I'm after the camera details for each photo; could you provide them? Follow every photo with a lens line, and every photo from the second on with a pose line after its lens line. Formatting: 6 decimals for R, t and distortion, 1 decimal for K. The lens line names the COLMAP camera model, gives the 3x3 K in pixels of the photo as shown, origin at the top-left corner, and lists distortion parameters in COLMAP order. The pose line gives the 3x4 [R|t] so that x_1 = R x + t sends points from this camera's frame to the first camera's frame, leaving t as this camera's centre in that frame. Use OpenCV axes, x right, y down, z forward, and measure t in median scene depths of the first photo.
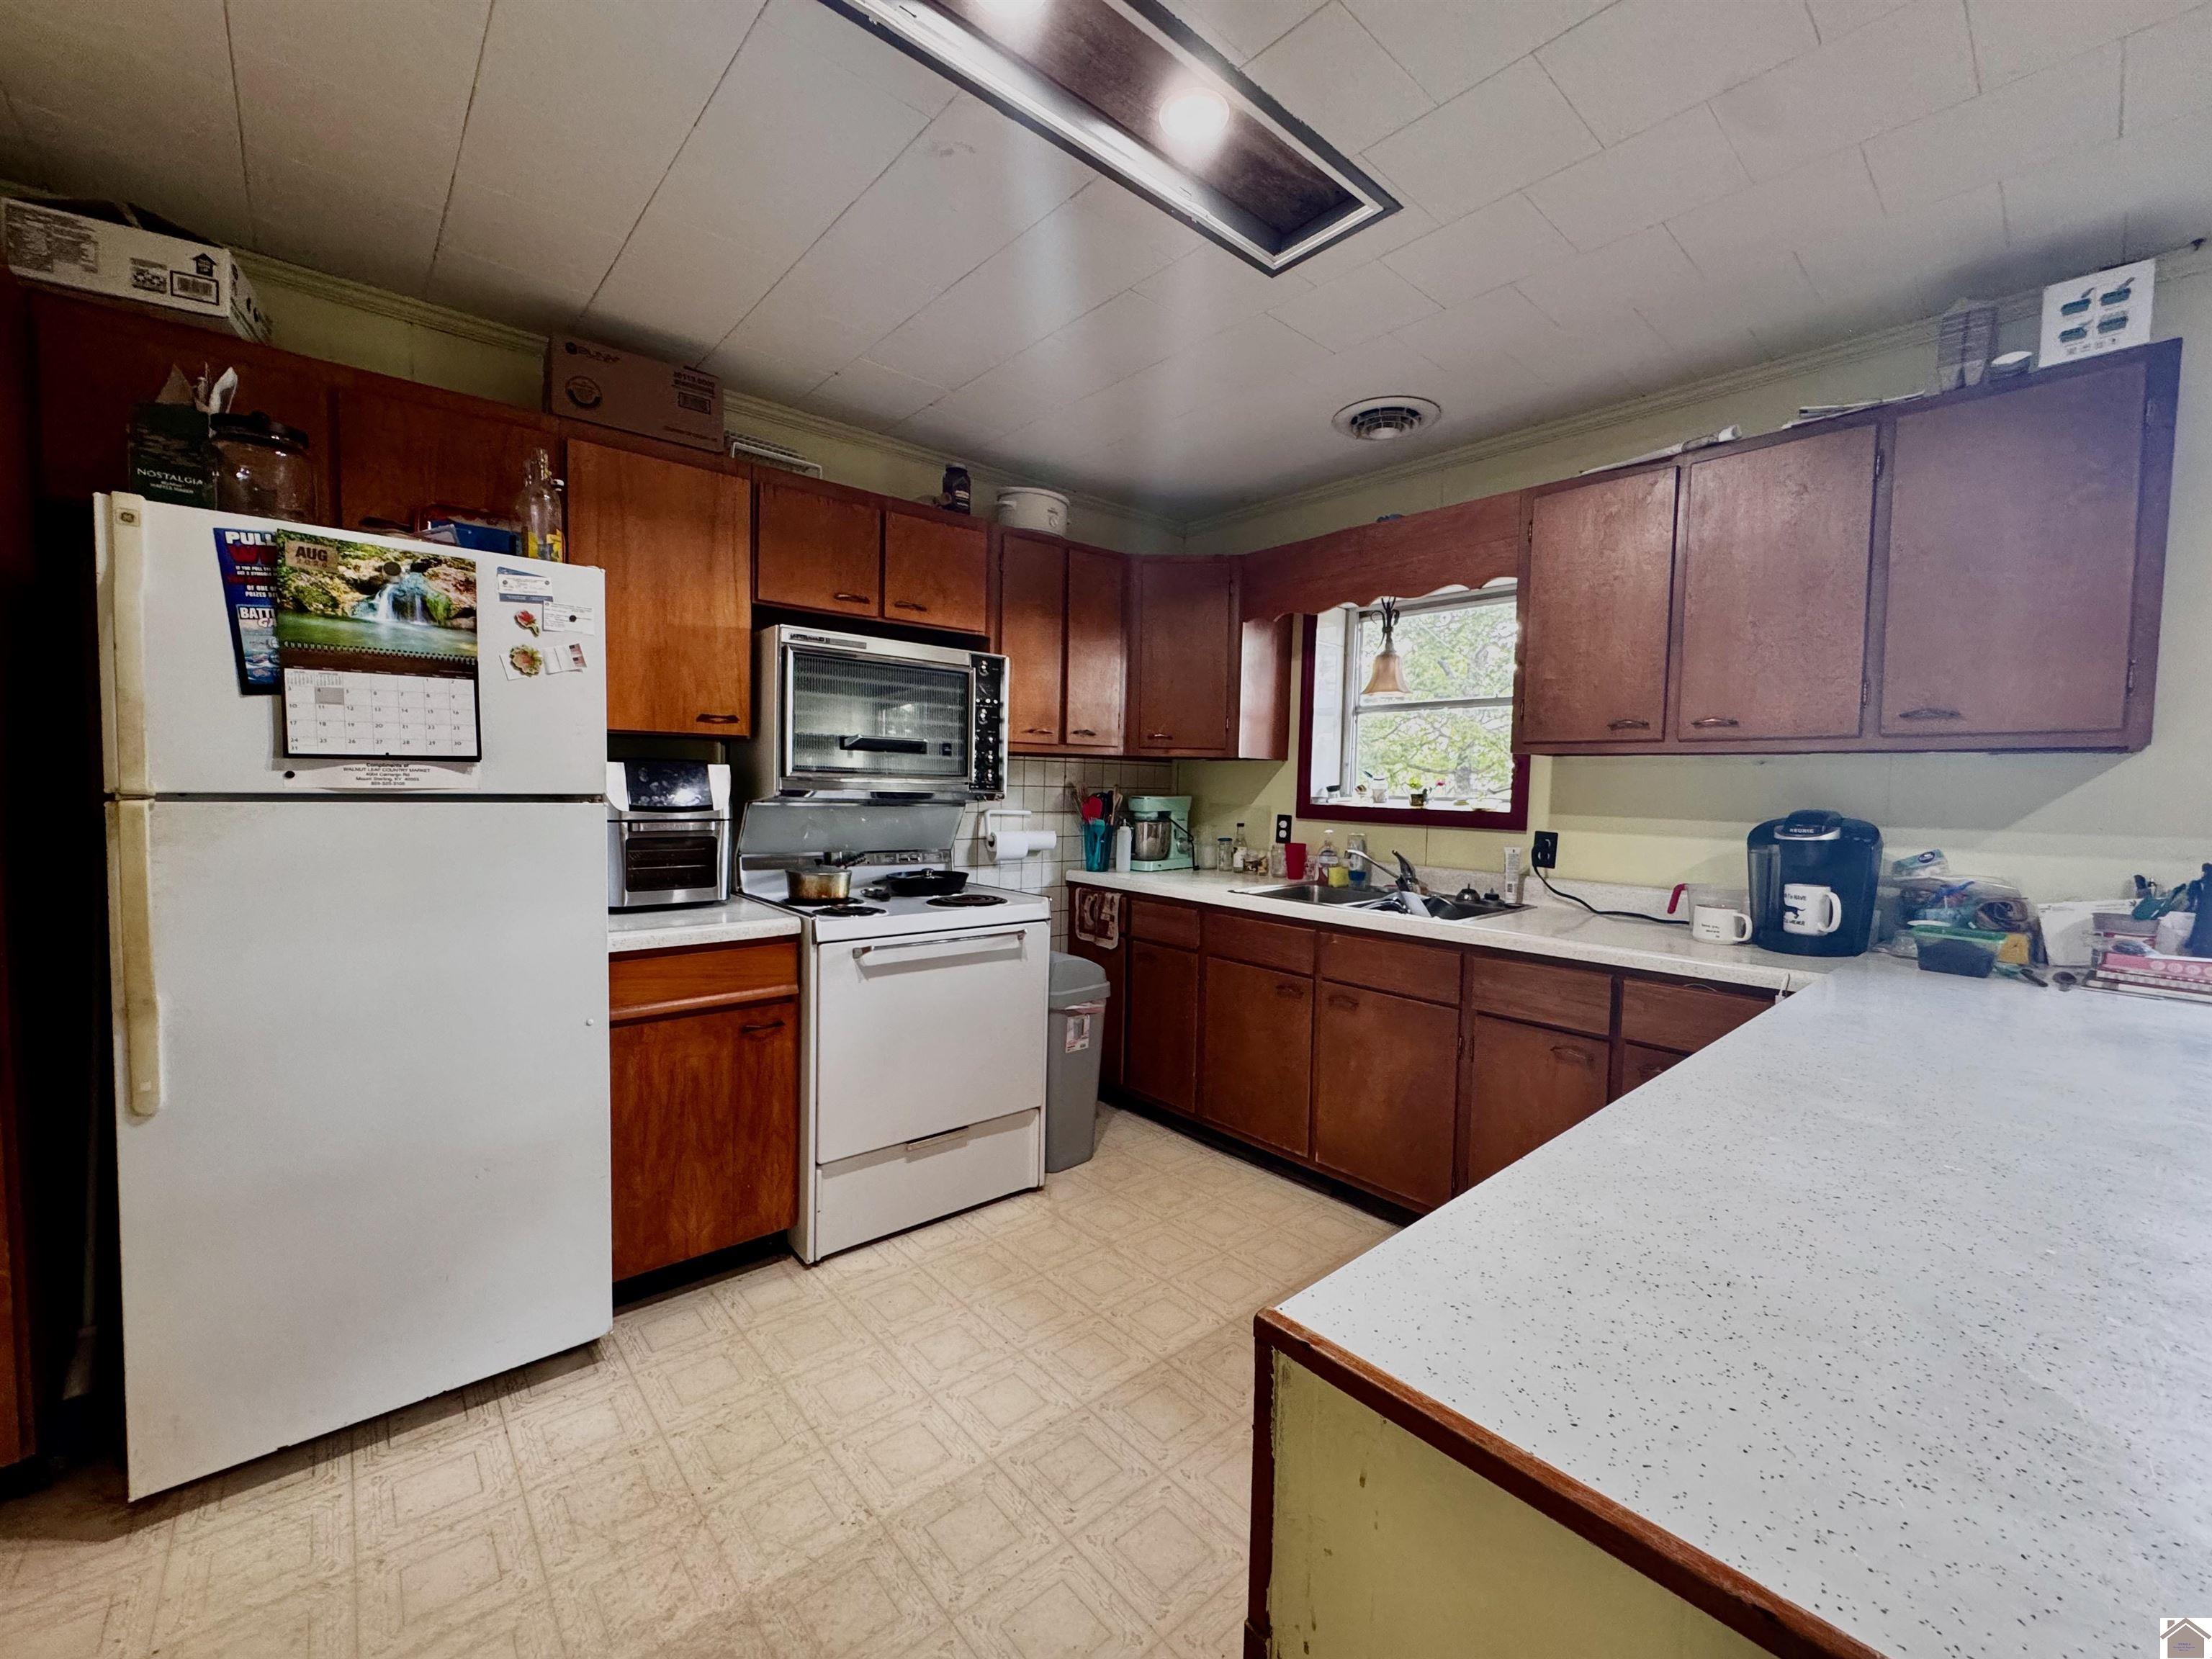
lens RADIAL K [[887.0, 0, 1099.5], [0, 887.0, 830.5], [0, 0, 1]] dist [0.007060, 0.000080]
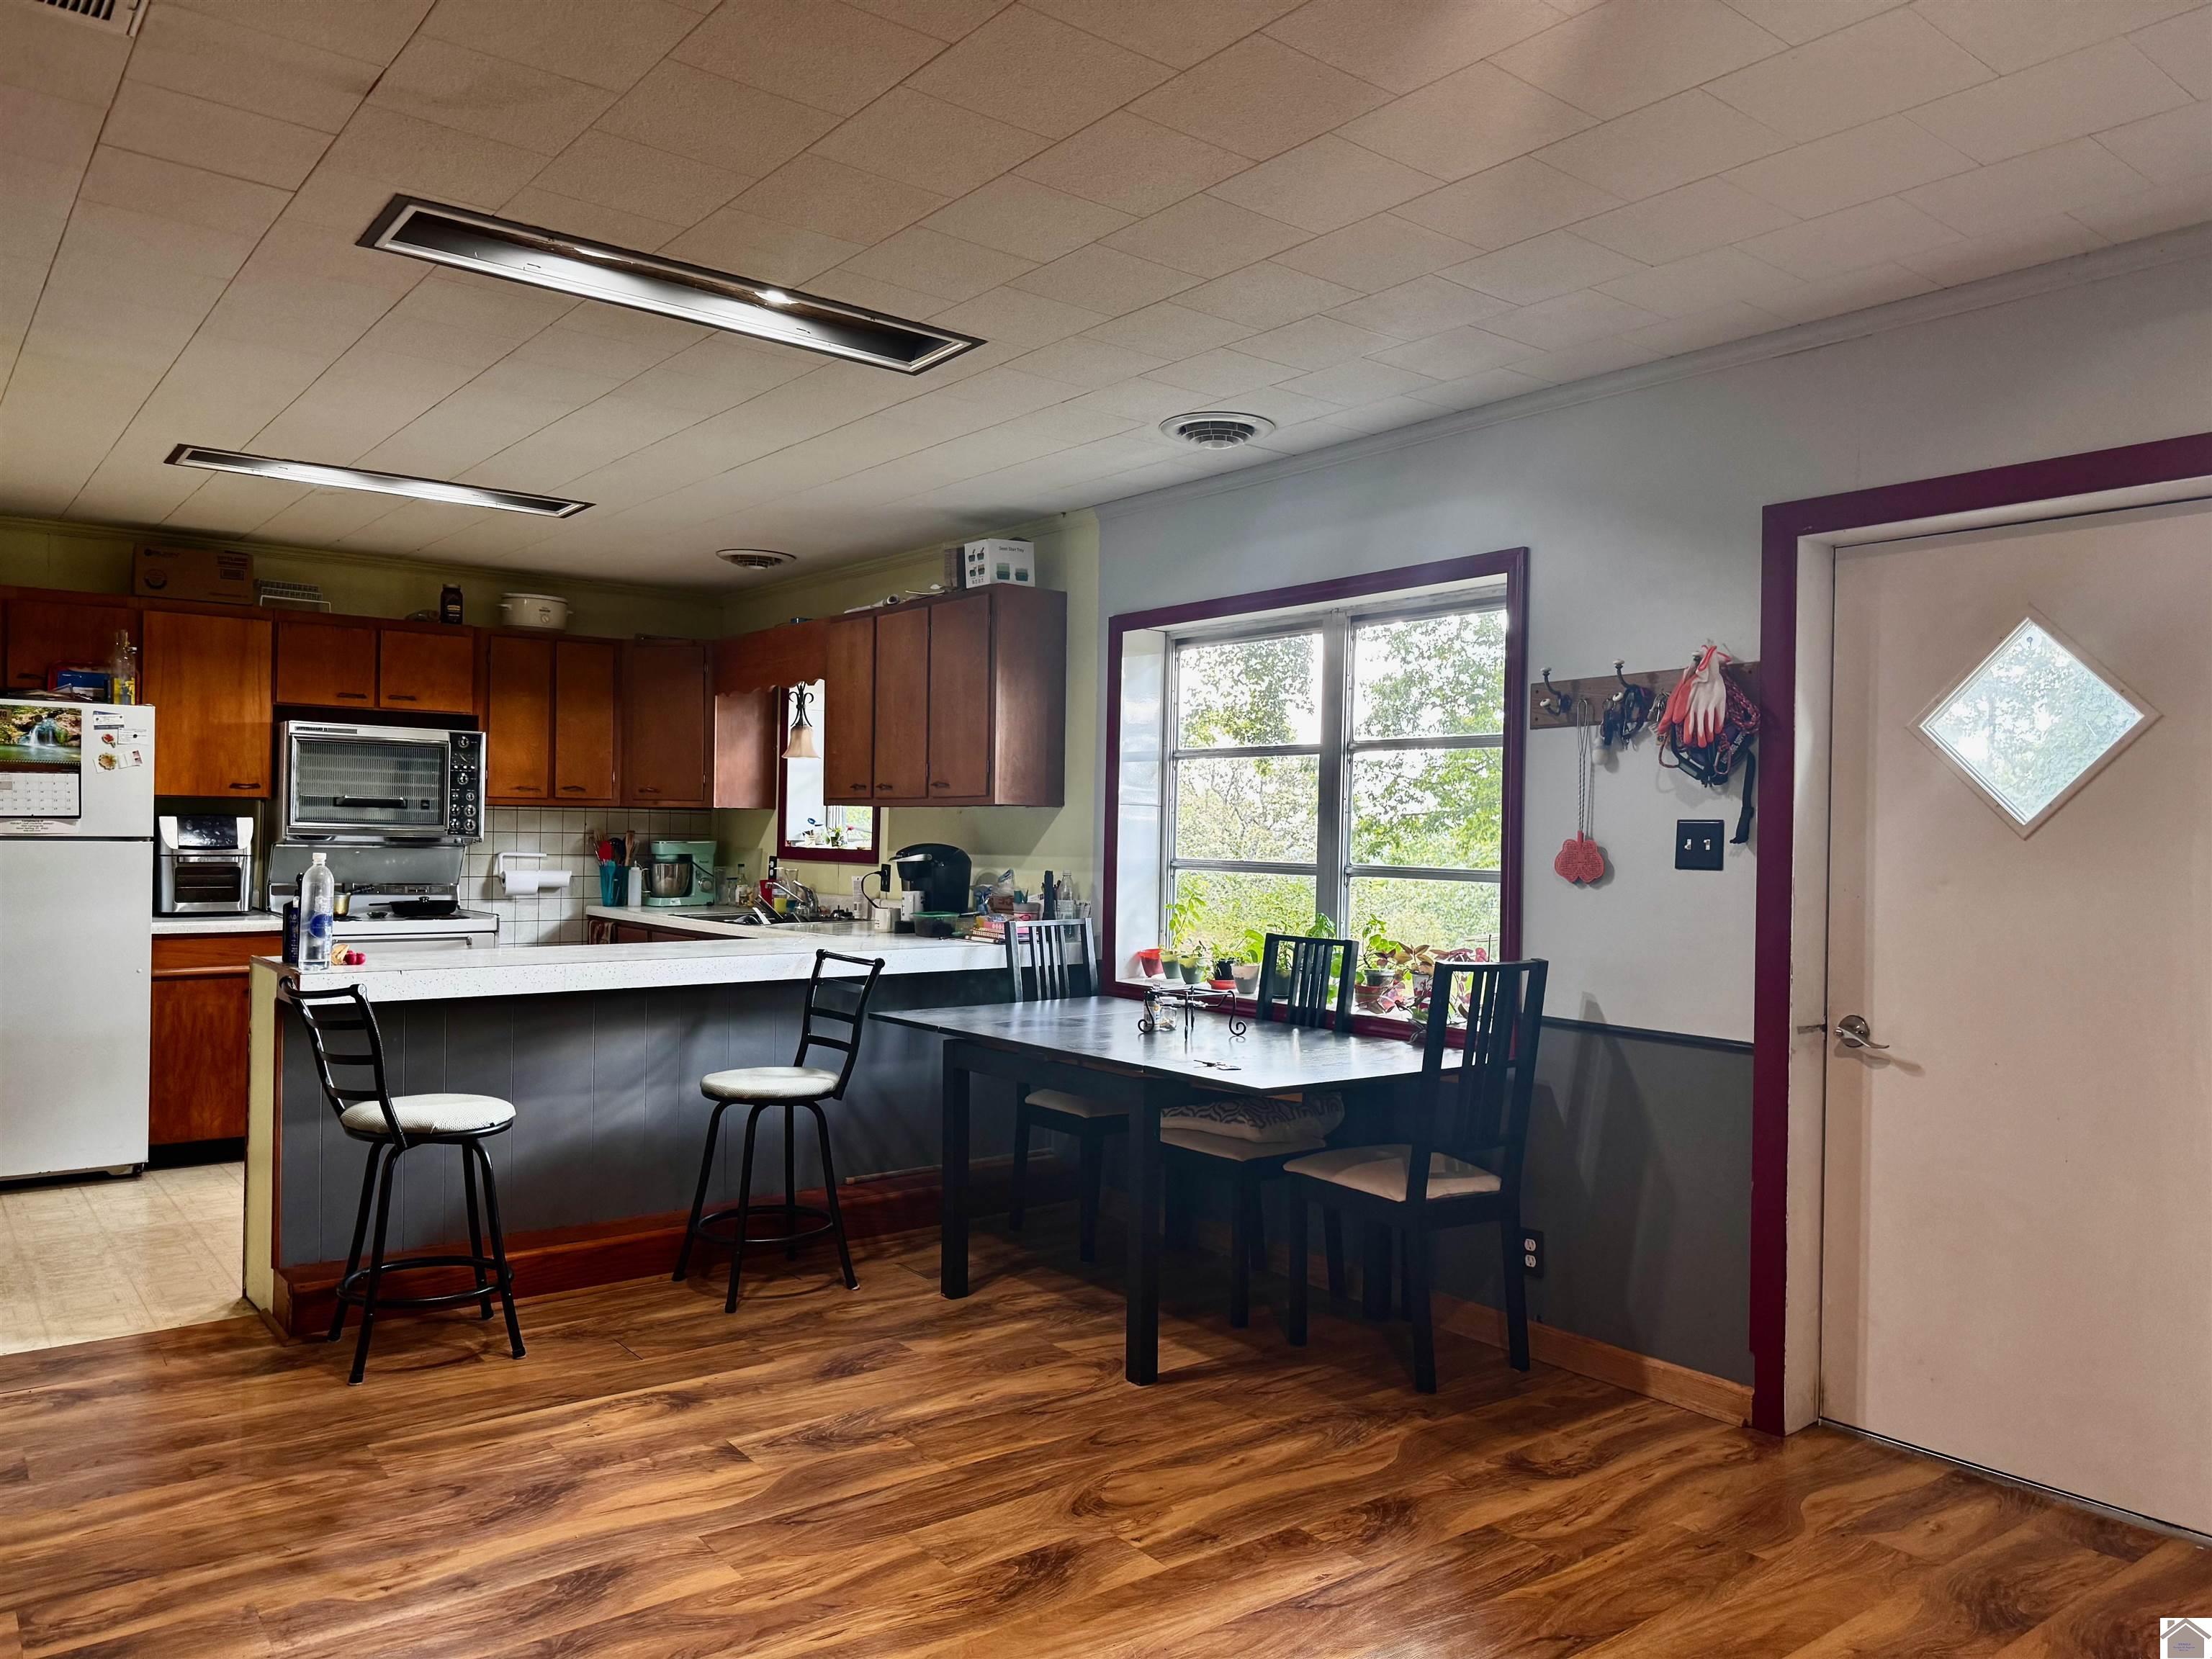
lens RADIAL K [[1576.7, 0, 1110.0], [0, 1576.7, 832.0], [0, 0, 1]] dist [0.042455, -0.038841]
pose [[0.998986, -0.005716, -0.044648, 1.103043], [0.003317, 0.998557, -0.053603, 0.093510], [0.044890, 0.053401, 0.997564, -1.531220]]
